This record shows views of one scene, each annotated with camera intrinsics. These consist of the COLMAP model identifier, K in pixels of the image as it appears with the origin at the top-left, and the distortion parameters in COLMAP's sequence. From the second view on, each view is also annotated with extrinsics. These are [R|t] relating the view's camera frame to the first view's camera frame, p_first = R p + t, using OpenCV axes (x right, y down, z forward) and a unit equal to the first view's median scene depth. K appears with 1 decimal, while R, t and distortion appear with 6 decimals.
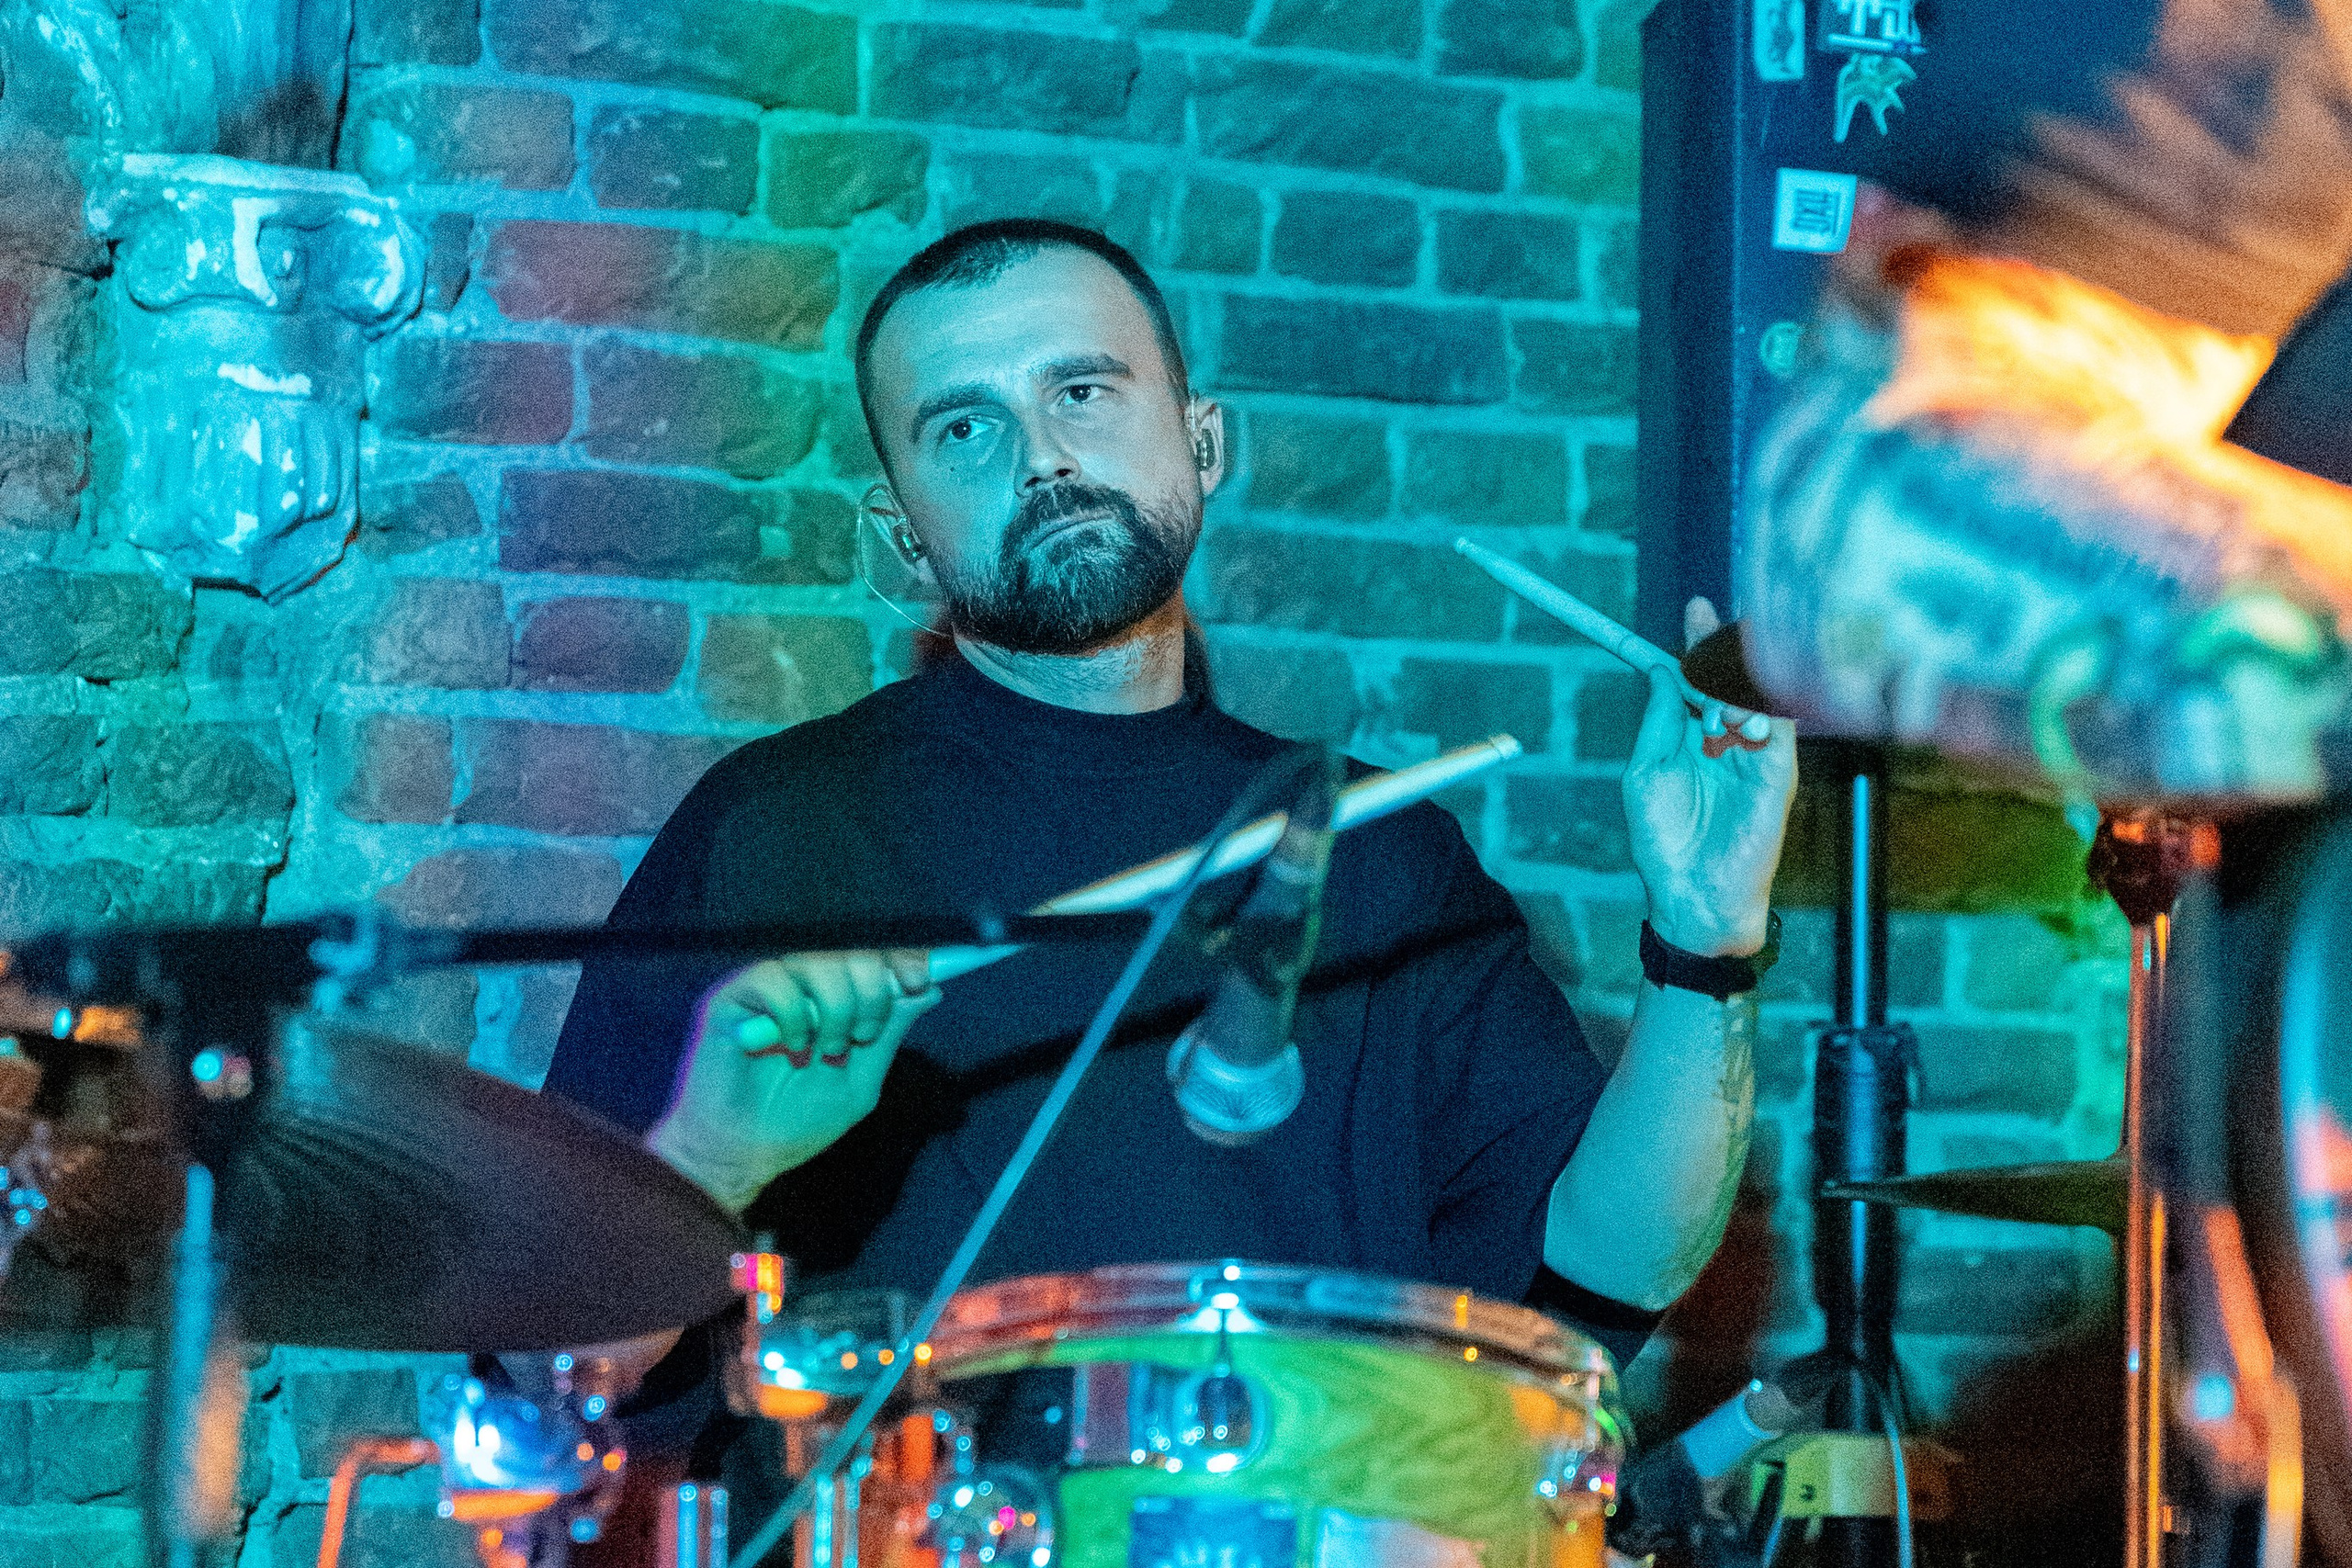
lens RADIAL K [[6689.9, 0, 1176.0], [0, 6689.9, 784.0], [0, 0, 1]] dist [0.088613, -1.228589]
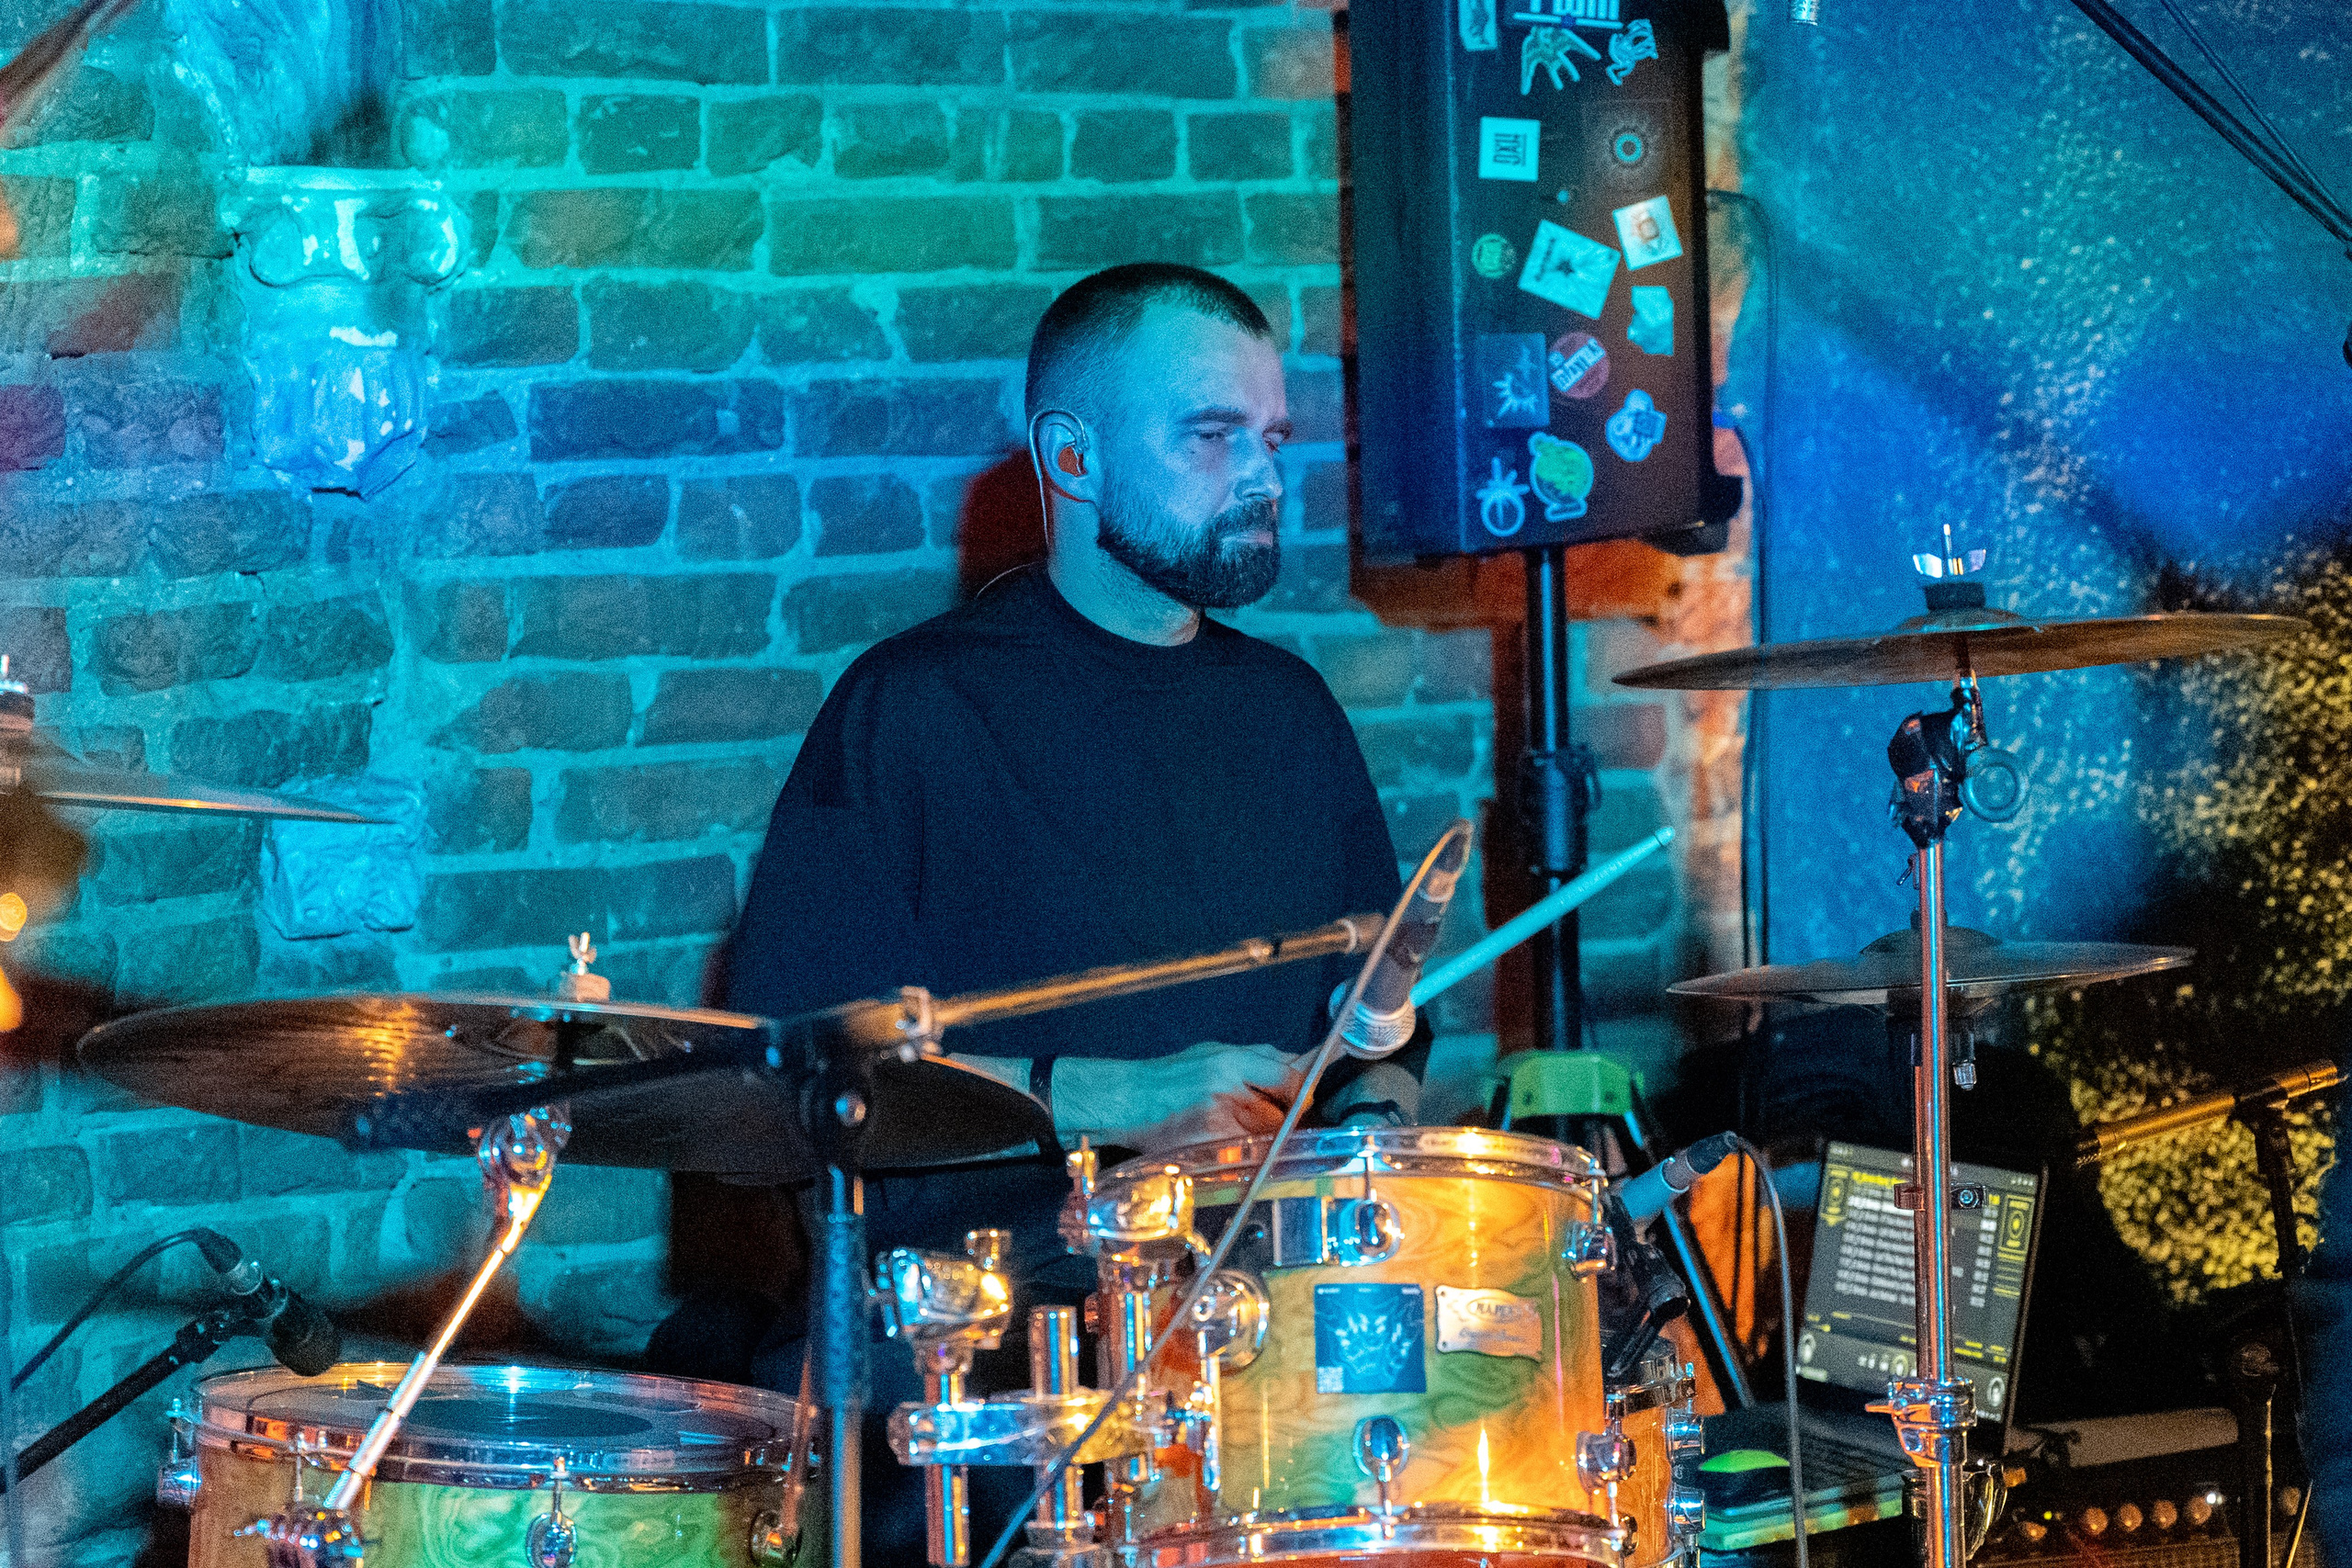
lens RADIAL K [[6251.7, 0, 1376.2], [0, 6251.7, 786.6], [0, 0, 1]] dist [-0.023223, 0.211366]
pose [[0.987726, -0.047458, 0.148809, -0.122647], [0.030663, 0.993100, 0.113190, -0.102008], [-0.153154, -0.107238, 0.982366, -0.230962]]
